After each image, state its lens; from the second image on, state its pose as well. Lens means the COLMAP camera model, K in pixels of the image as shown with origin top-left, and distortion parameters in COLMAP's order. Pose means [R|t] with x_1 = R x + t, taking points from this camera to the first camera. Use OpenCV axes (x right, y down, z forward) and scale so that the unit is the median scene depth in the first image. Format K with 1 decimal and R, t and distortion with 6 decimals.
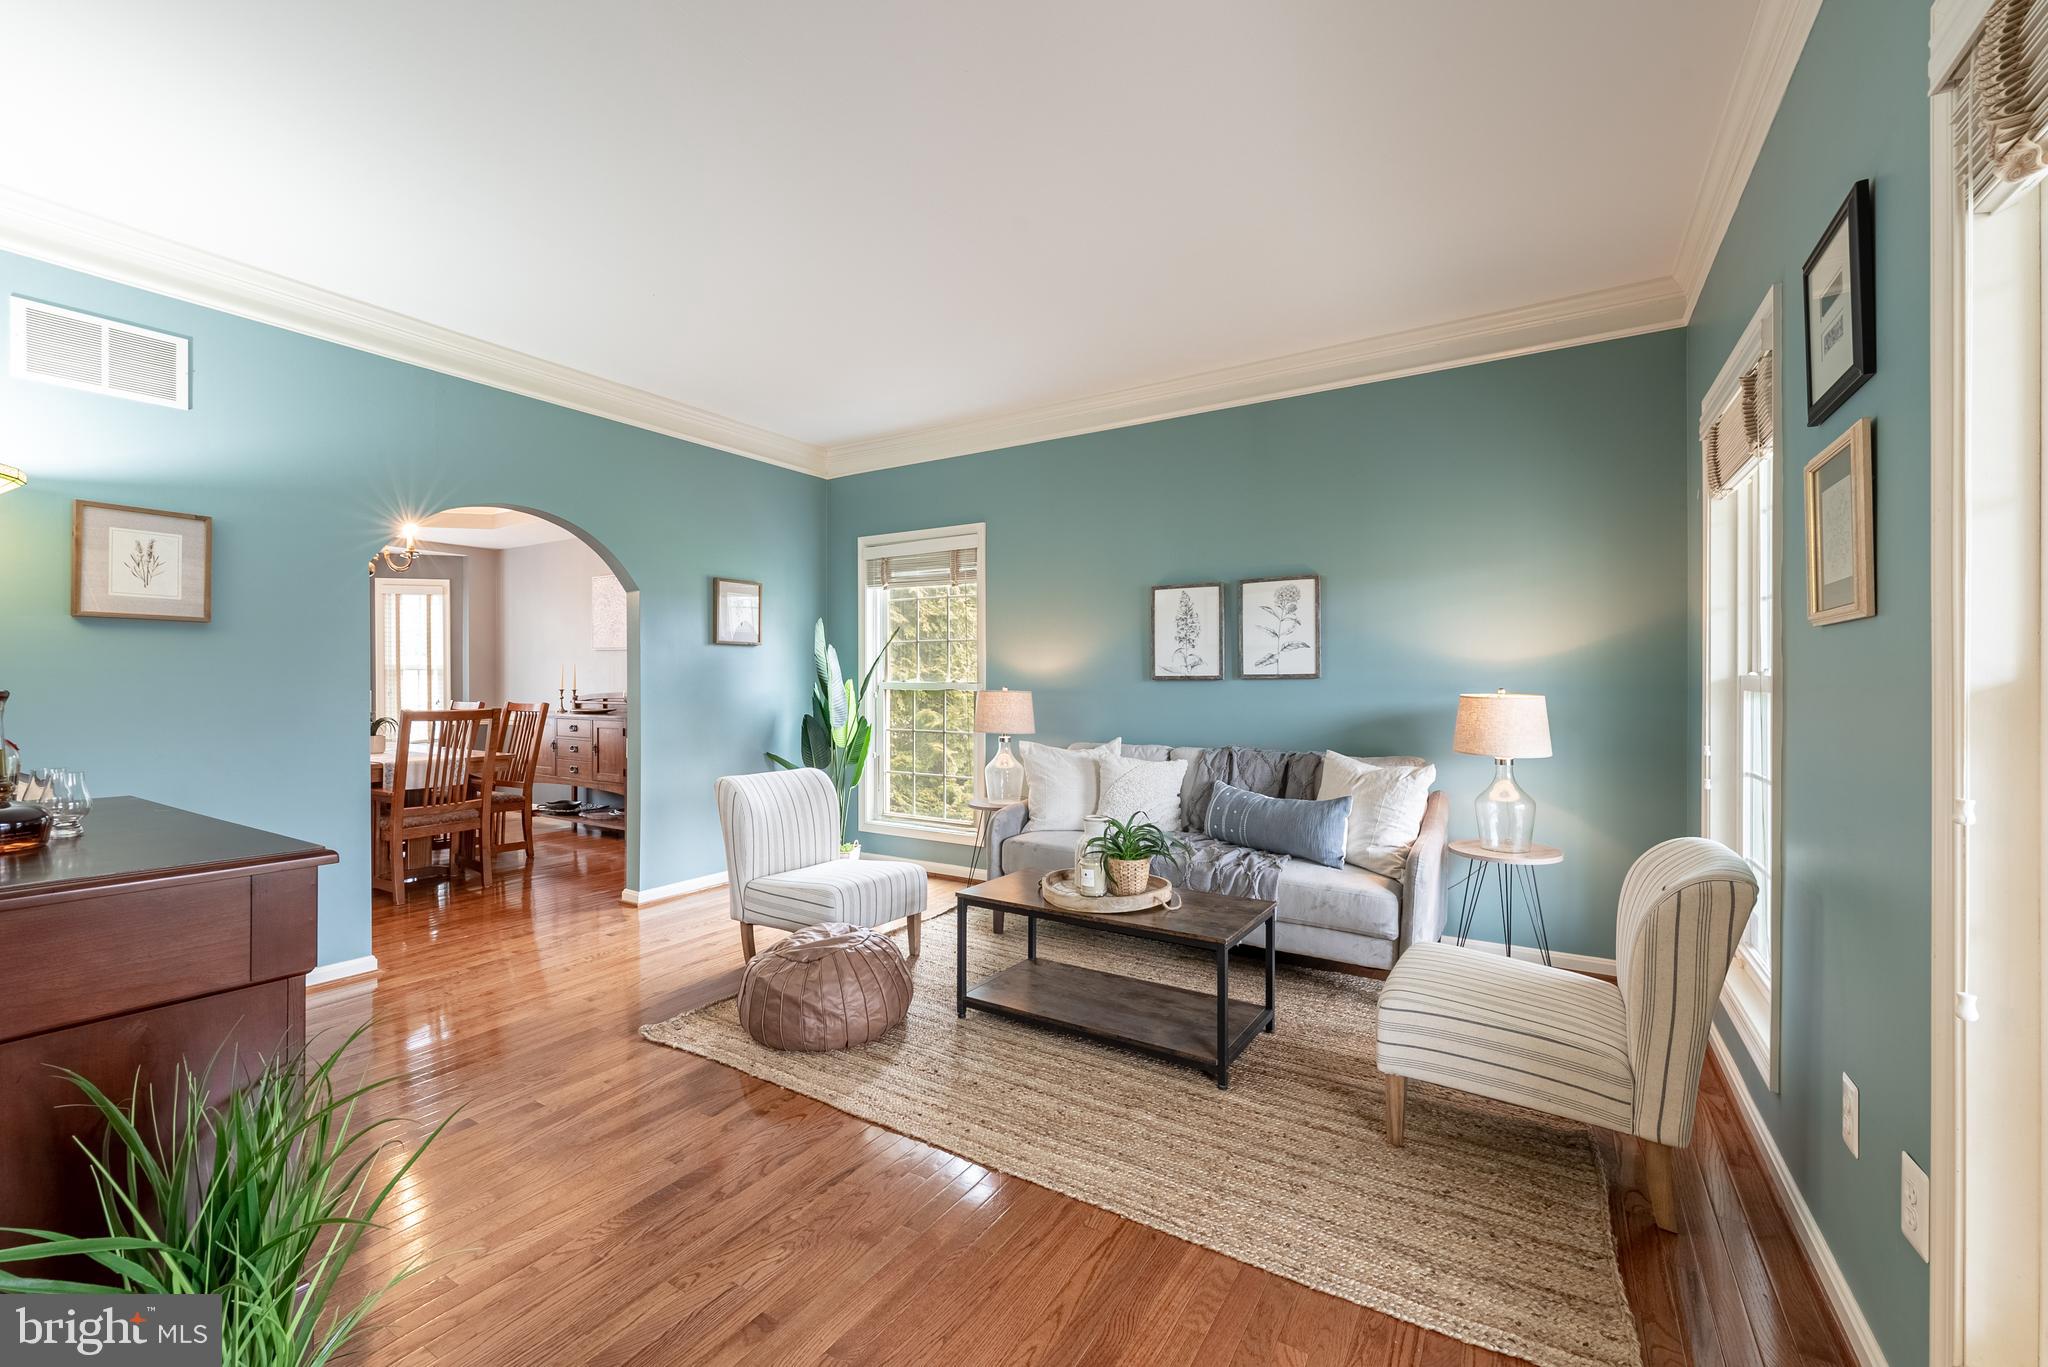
lens RADIAL K [[829.4, 0, 1029.7], [0, 829.4, 681.4], [0, 0, 1]] dist [0.001485, -0.002175]
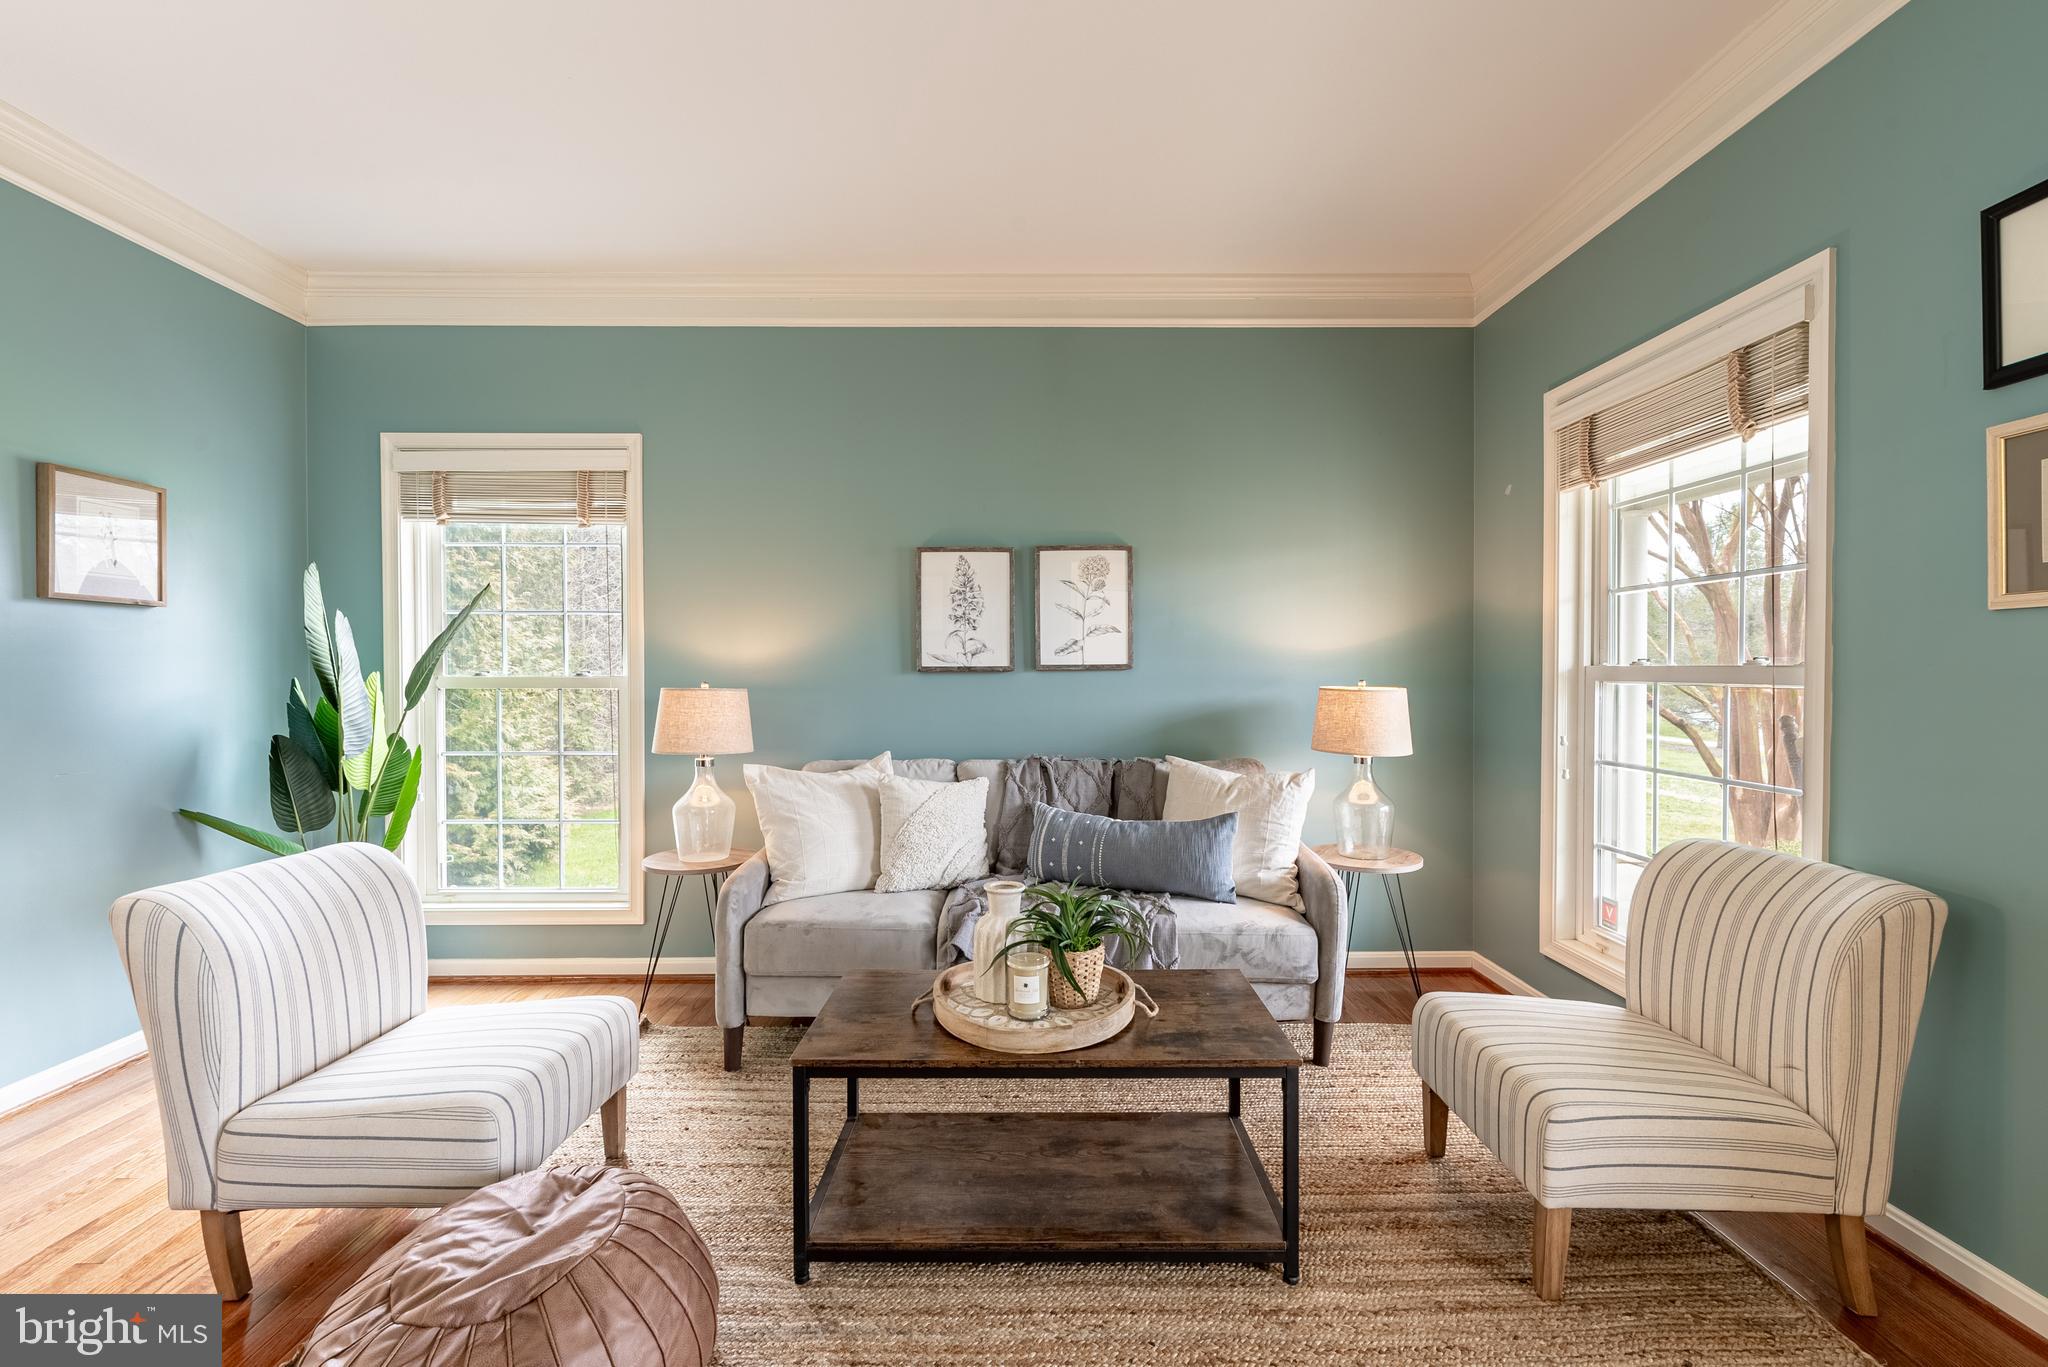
lens RADIAL K [[829.4, 0, 1023.8], [0, 829.4, 679.5], [0, 0, 1]] dist [0.001485, -0.002175]
pose [[0.843684, -0.005480, 0.536812, -0.190771], [0.002369, 0.999976, 0.006485, 0.000627], [-0.536835, -0.004199, 0.843677, 0.345850]]
